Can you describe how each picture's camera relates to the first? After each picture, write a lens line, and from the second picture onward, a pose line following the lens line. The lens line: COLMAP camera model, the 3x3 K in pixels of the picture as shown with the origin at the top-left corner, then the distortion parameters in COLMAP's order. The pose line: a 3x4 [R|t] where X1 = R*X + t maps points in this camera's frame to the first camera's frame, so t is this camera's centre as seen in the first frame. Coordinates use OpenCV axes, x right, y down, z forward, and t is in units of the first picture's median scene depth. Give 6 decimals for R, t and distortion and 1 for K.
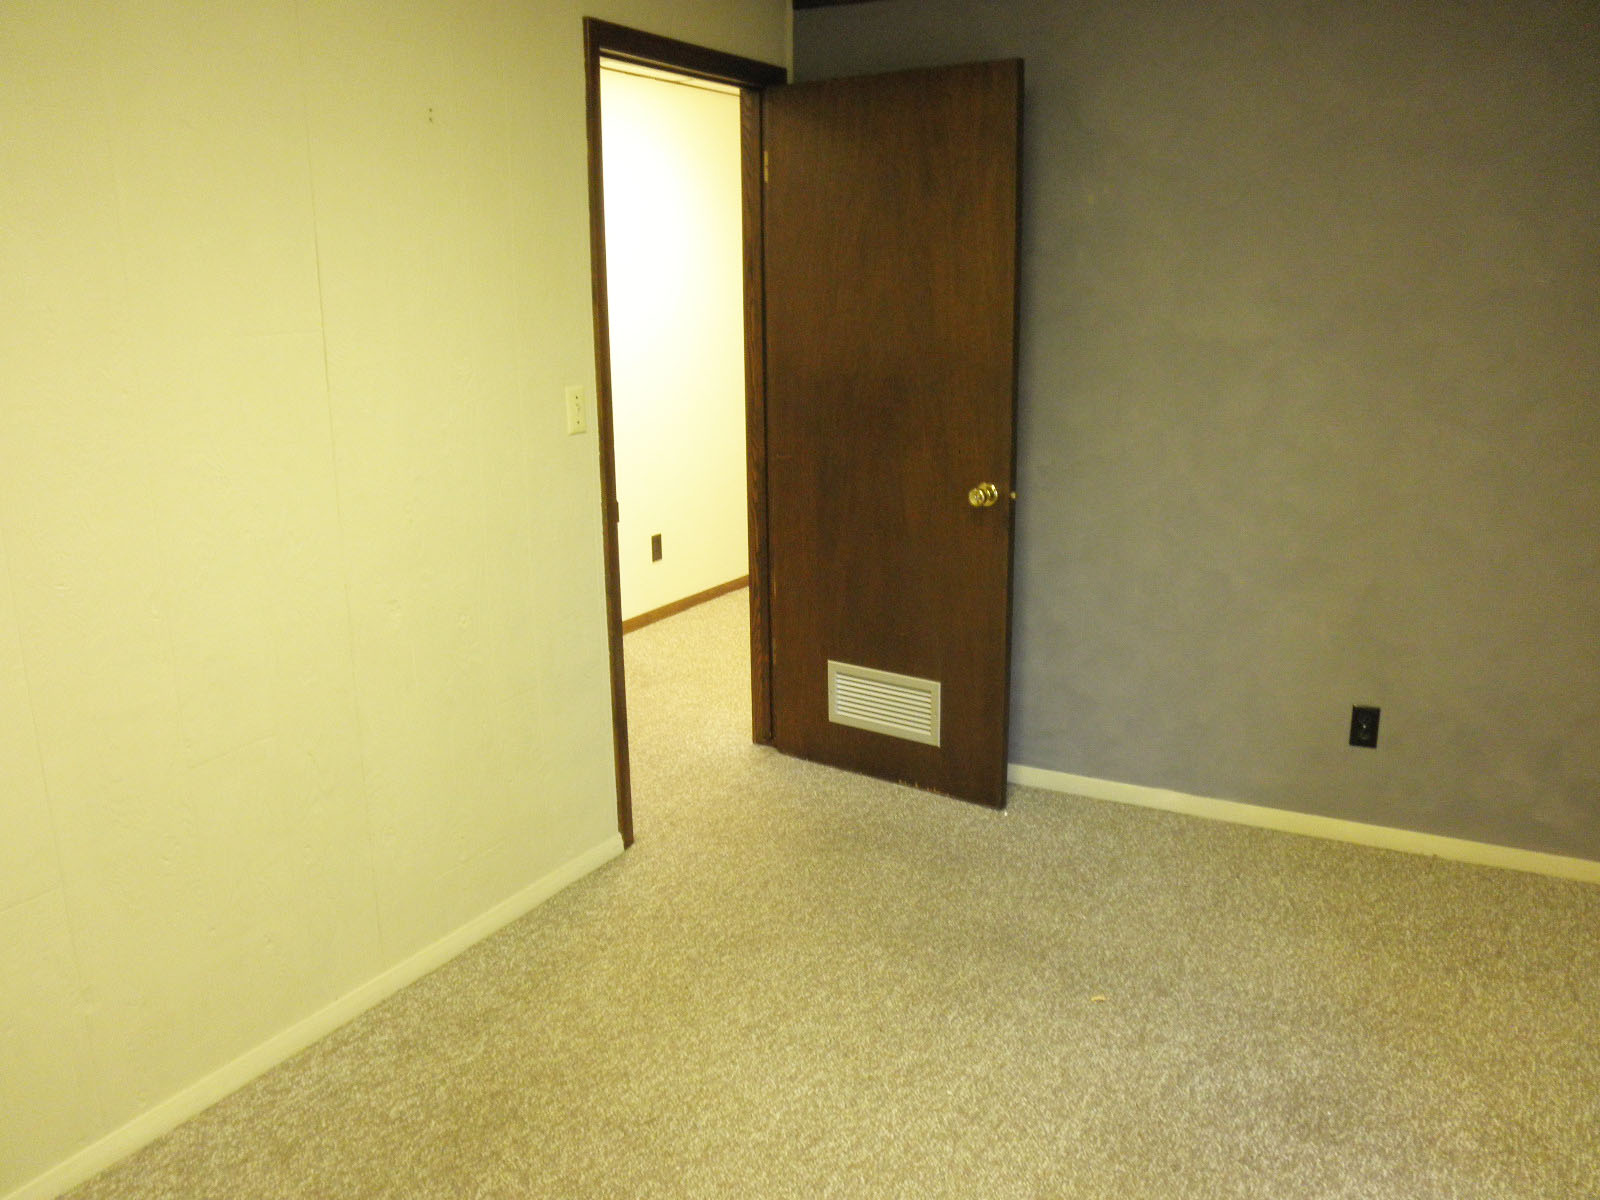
lens RADIAL K [[1307.8, 0, 810.0], [0, 1307.8, 610.9], [0, 0, 1]] dist [-0.133396, 0.126517]
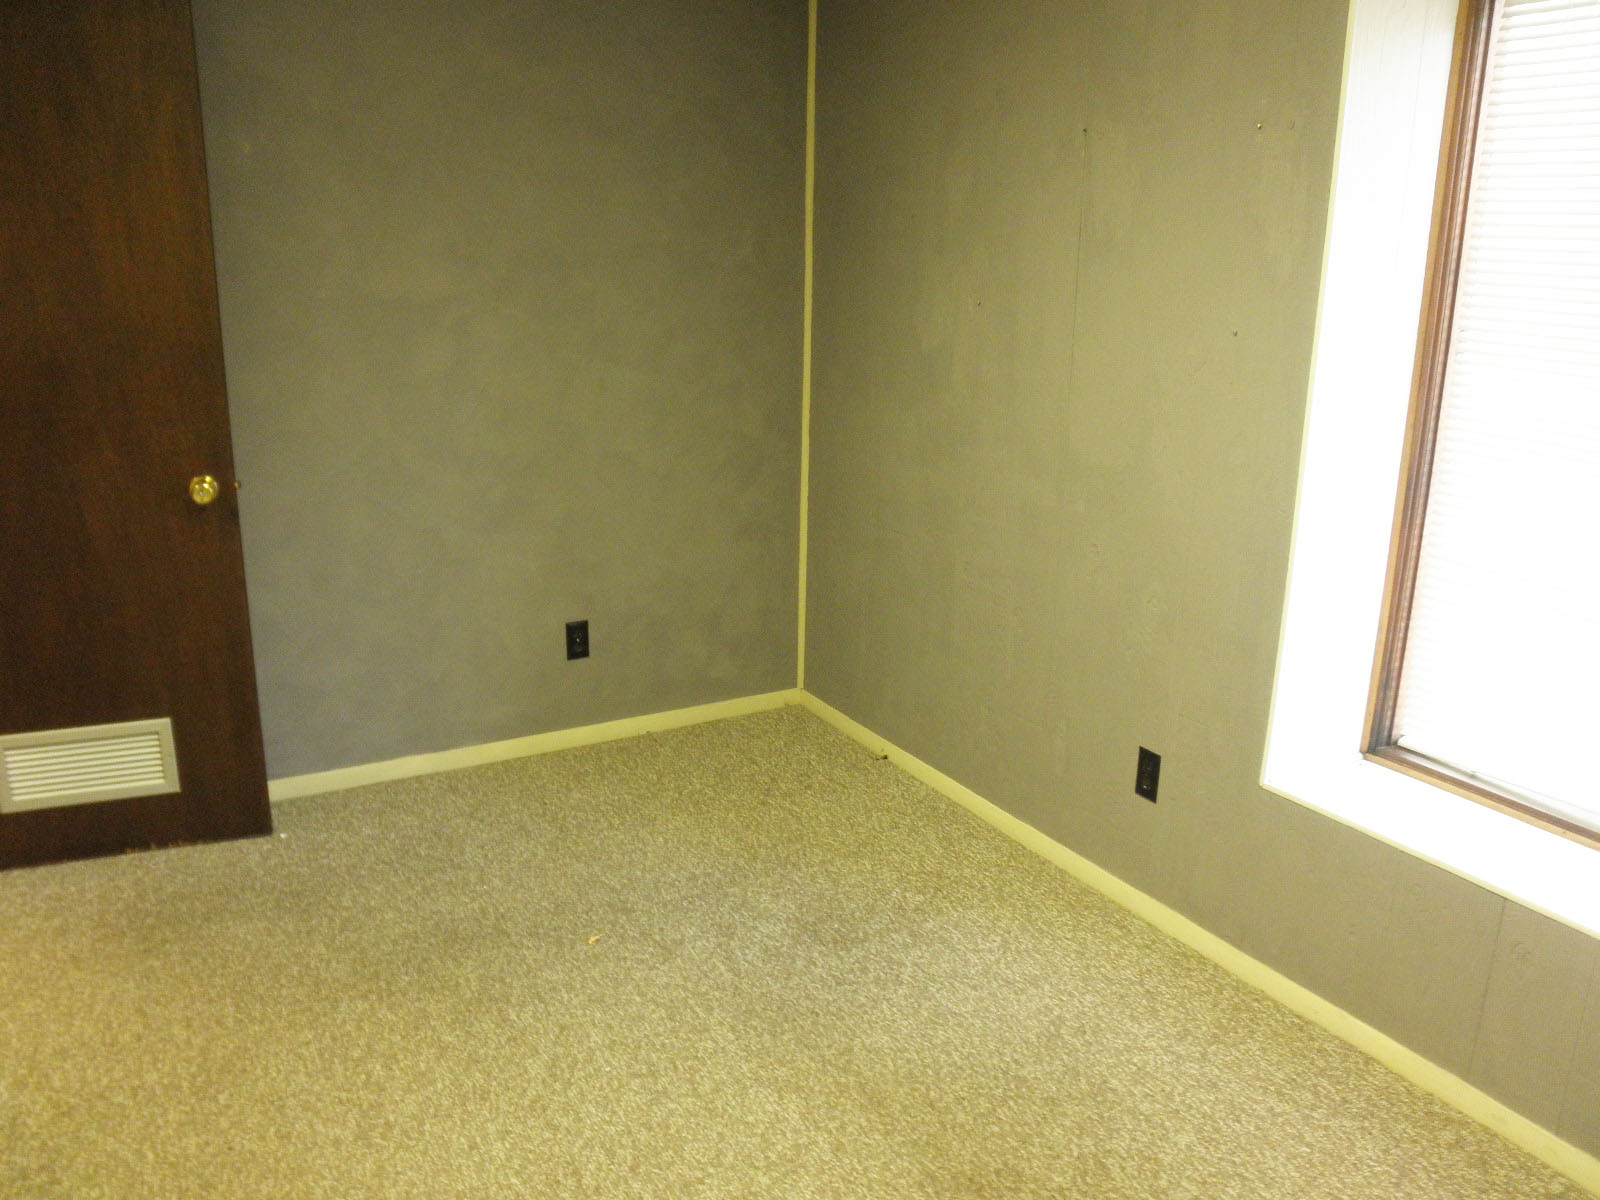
lens RADIAL K [[1307.8, 0, 810.0], [0, 1307.8, 610.9], [0, 0, 1]] dist [-0.133396, 0.126517]
pose [[0.517793, -0.221492, 0.826336, -0.394088], [0.191838, 0.971367, 0.140158, -0.054501], [-0.833720, 0.085950, 0.545457, 0.216232]]
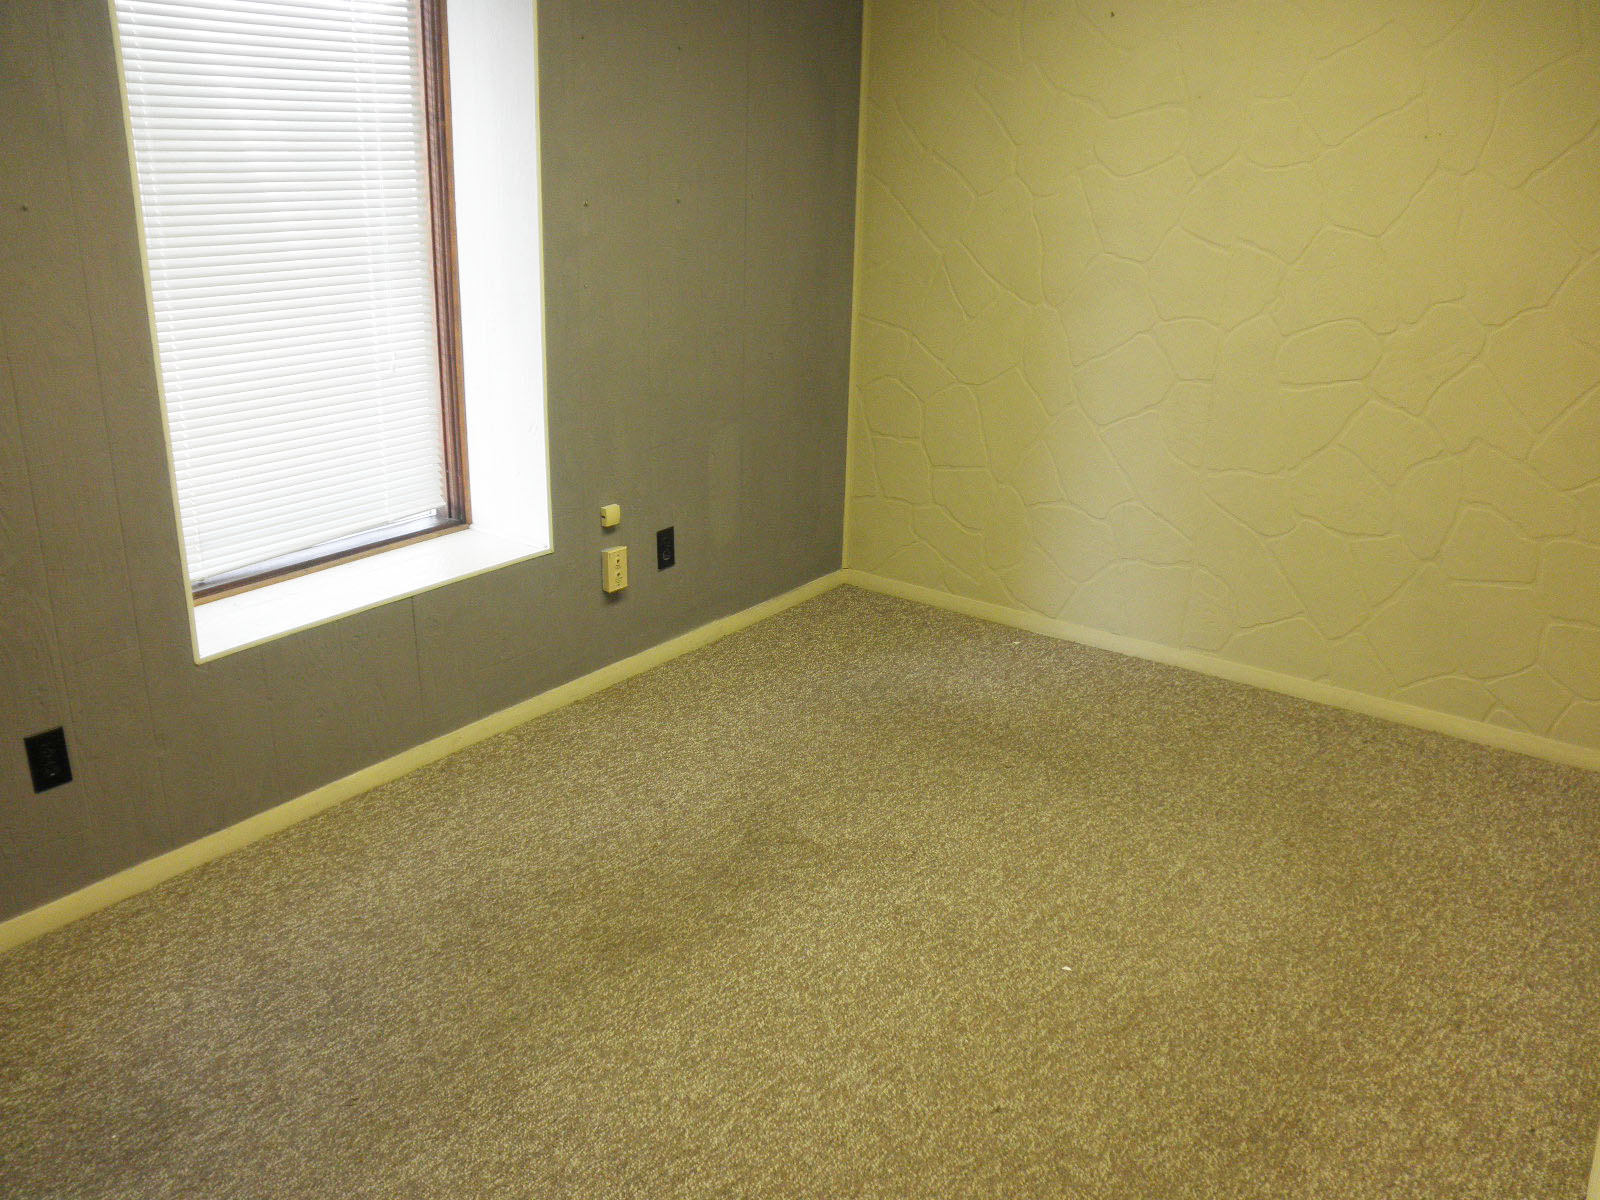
lens RADIAL K [[1307.8, 0, 810.0], [0, 1307.8, 610.9], [0, 0, 1]] dist [-0.133396, 0.126517]
pose [[-0.991999, -0.059527, 0.111333, -0.080852], [0.012904, 0.829435, 0.558455, -0.240636], [-0.125586, 0.555423, -0.822030, 0.990230]]
